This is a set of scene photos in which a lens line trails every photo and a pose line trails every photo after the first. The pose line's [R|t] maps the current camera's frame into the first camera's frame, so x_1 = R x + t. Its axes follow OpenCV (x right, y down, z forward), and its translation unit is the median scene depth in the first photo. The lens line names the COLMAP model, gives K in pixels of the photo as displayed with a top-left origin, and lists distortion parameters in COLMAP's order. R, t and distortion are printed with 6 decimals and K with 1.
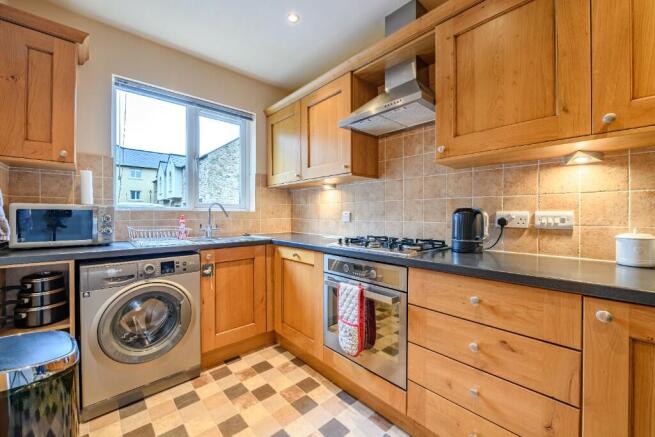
lens RADIAL K [[262.0, 0, 327.9], [0, 262.0, 216.4], [0, 0, 1]] dist [-0.003274, -0.001069]
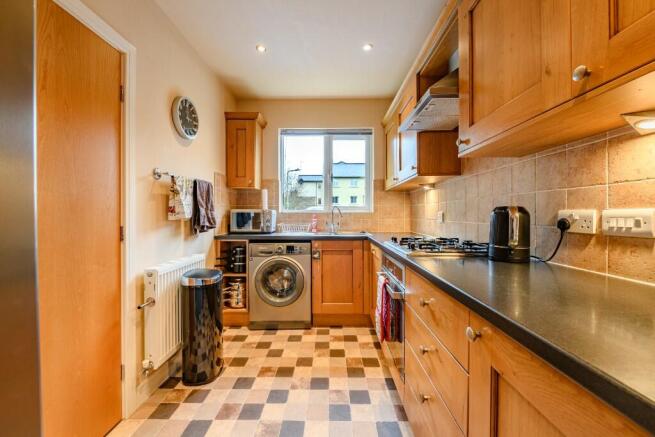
lens RADIAL K [[262.0, 0, 327.5], [0, 262.0, 216.6], [0, 0, 1]] dist [-0.003274, -0.001069]
pose [[0.730407, 0.002162, -0.683009, 0.565913], [-0.003226, 0.999995, -0.000285, 0.000978], [0.683005, 0.002411, 0.730410, 0.024184]]
